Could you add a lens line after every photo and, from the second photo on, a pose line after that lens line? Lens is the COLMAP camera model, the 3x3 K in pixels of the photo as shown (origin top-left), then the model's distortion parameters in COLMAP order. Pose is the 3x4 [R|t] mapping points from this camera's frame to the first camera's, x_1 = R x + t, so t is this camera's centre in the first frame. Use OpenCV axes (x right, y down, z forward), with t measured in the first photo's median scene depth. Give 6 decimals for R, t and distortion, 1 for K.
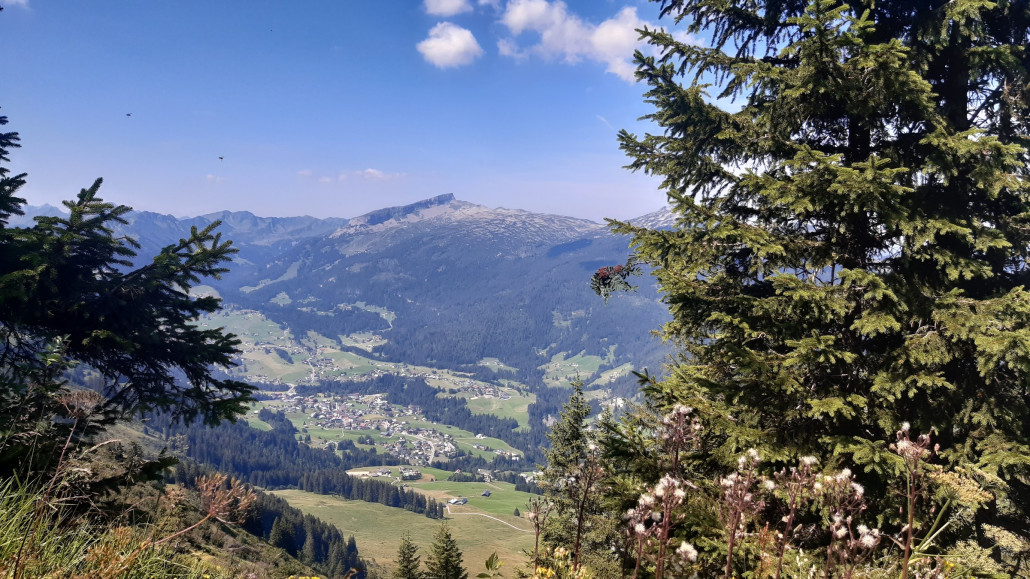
lens RADIAL K [[814.3, 0, 542.8], [0, 814.3, 262.8], [0, 0, 1]] dist [0.001631, -0.000120]
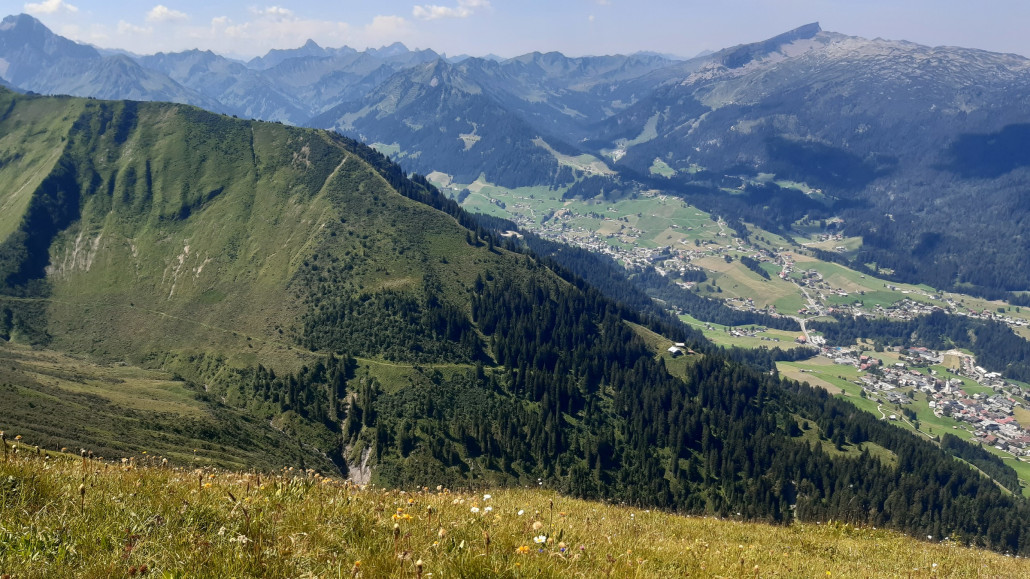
lens RADIAL K [[803.2, 0, 515.0], [0, 803.2, 289.5], [0, 0, 1]] dist [0.087774, -0.152412]
pose [[0.949387, 0.064524, -0.307410, -0.163809], [0.009679, 0.972200, 0.233953, -0.024067], [0.313959, -0.225087, 0.922369, 0.128837]]
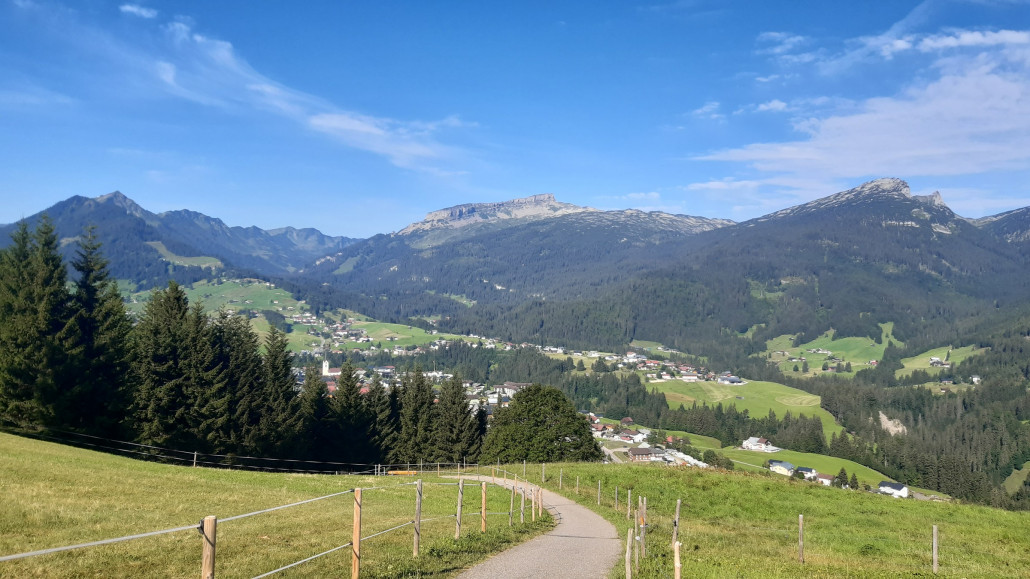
lens RADIAL K [[803.2, 0, 515.0], [0, 803.2, 289.5], [0, 0, 1]] dist [0.087774, -0.152412]
pose [[0.990456, 0.008634, -0.137556, -0.046356], [-0.016188, 0.998416, -0.053887, 0.066068], [0.136873, 0.055600, 0.989027, 0.266613]]
